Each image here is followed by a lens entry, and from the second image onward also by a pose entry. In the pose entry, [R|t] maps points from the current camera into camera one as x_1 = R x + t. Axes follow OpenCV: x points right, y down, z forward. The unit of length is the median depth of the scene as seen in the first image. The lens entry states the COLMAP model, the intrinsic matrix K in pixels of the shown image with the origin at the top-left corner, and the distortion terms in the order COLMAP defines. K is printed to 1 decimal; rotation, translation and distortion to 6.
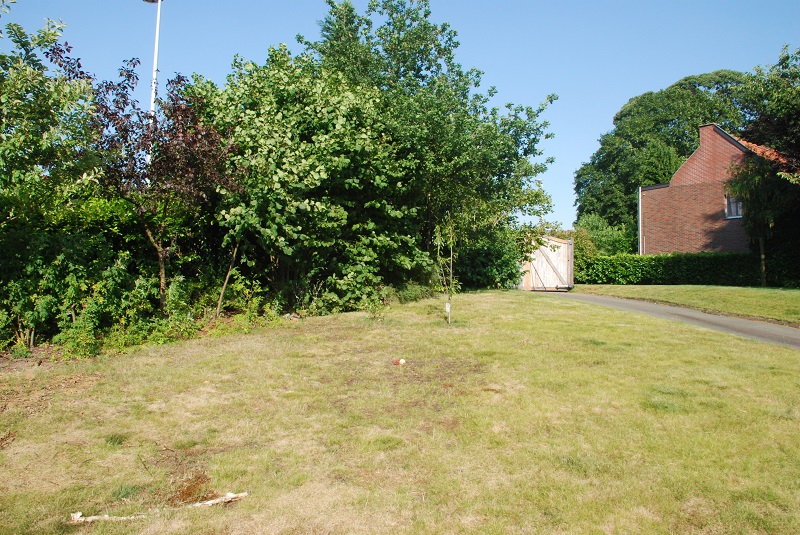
lens RADIAL K [[634.8, 0, 401.6], [0, 634.8, 265.0], [0, 0, 1]] dist [-0.120995, 0.040503]
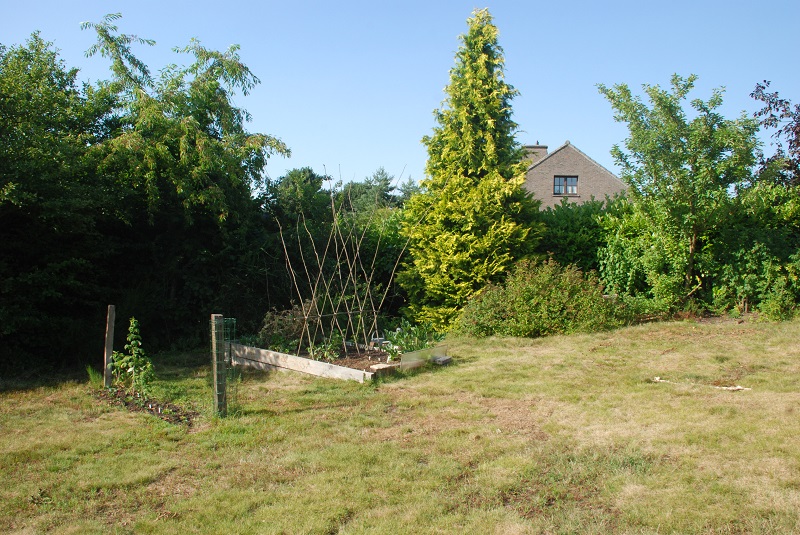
lens RADIAL K [[634.8, 0, 405.2], [0, 634.8, 260.1], [0, 0, 1]] dist [-0.120995, 0.040503]
pose [[0.346764, -0.007398, -0.937923, 0.432211], [0.025329, 0.999678, 0.001479, -0.004651], [0.937610, -0.024270, 0.346840, -0.198865]]
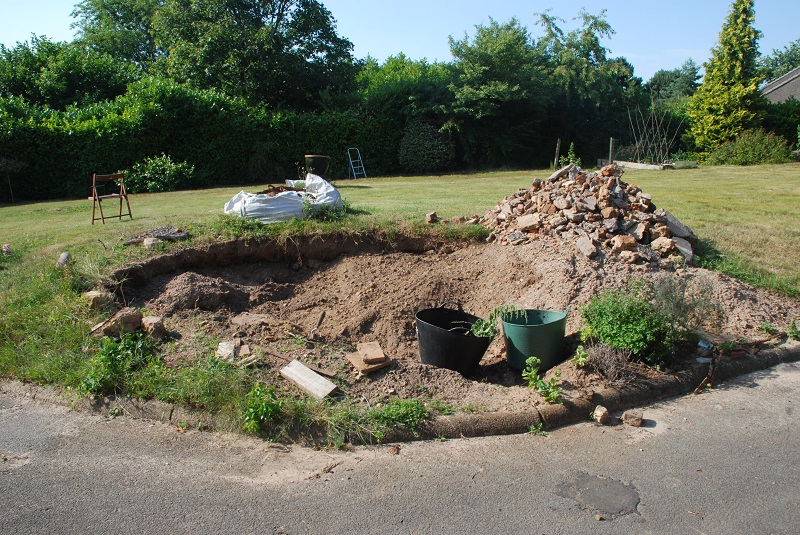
lens RADIAL K [[634.8, 0, 398.4], [0, 634.8, 269.4], [0, 0, 1]] dist [-0.120995, 0.040503]
pose [[-0.115790, 0.190335, -0.974867, 2.160117], [-0.001177, 0.981441, 0.191758, 0.097489], [0.993273, 0.023351, -0.113417, -0.686139]]
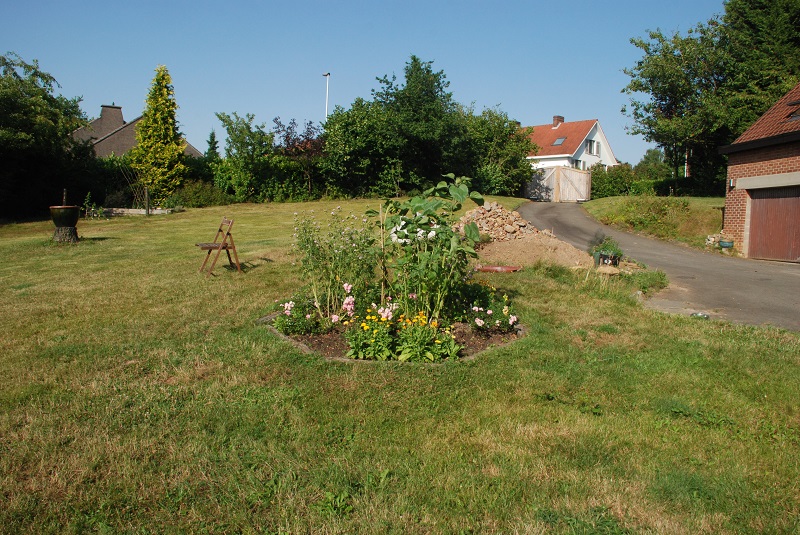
lens RADIAL K [[634.8, 0, 397.9], [0, 634.8, 266.3], [0, 0, 1]] dist [-0.120995, 0.040503]
pose [[0.896705, 0.051250, -0.439652, 1.842337], [-0.004070, 0.994187, 0.107591, 0.106203], [0.442610, -0.094688, 0.891701, -2.151267]]
